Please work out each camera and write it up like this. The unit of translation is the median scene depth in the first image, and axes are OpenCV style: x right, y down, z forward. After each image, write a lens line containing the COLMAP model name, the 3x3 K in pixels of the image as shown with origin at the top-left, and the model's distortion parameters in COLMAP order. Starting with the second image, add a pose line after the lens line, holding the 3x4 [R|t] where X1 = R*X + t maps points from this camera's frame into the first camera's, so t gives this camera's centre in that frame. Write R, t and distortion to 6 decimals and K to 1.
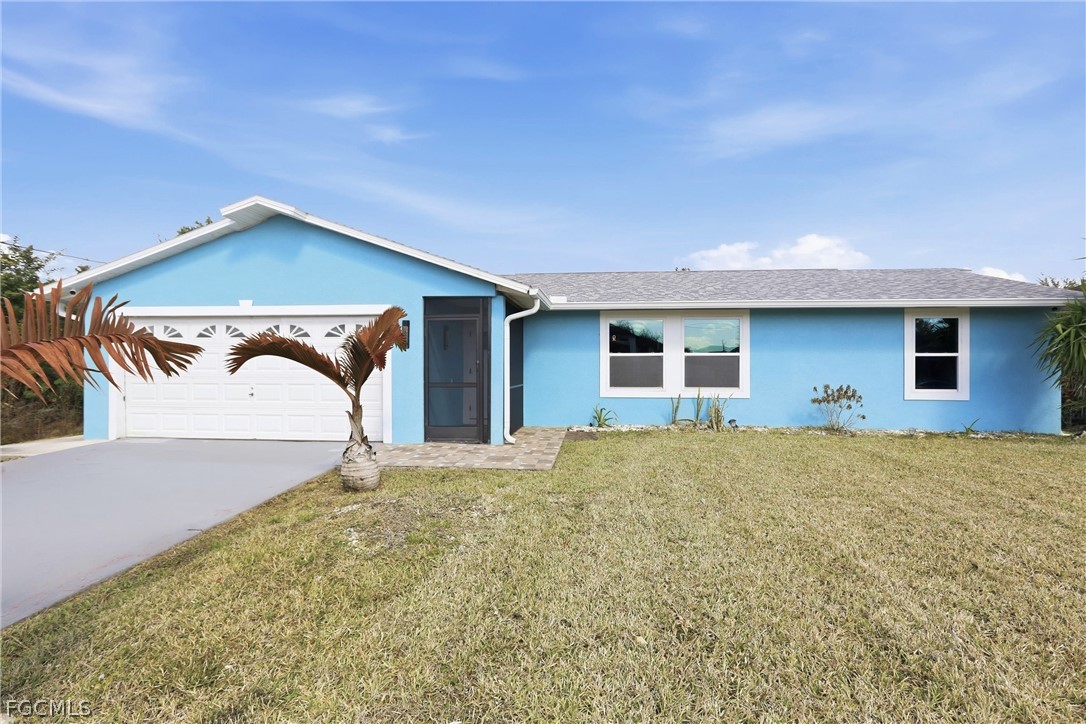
lens RADIAL K [[466.5, 0, 547.5], [0, 466.5, 364.8], [0, 0, 1]] dist [-0.002627, -0.000123]
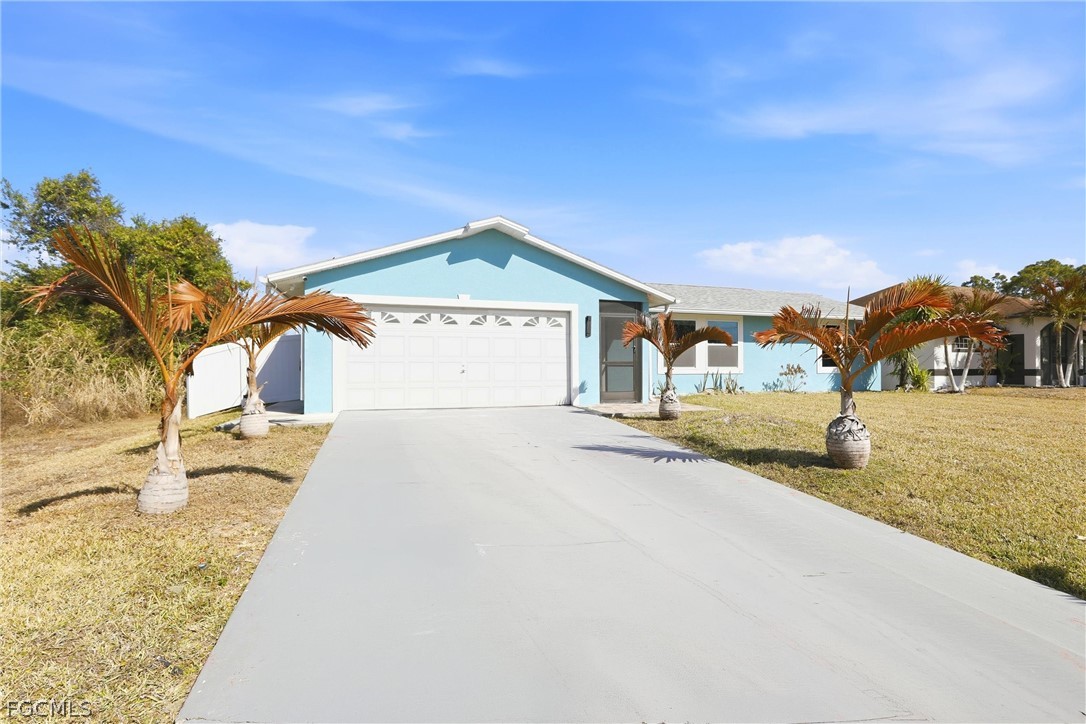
lens RADIAL K [[466.5, 0, 549.2], [0, 466.5, 363.6], [0, 0, 1]] dist [-0.002627, -0.000123]
pose [[0.923713, 0.001005, 0.383084, -0.802553], [-0.005302, 0.999934, 0.010160, 0.027160], [-0.383048, -0.011416, 0.923658, -0.207853]]
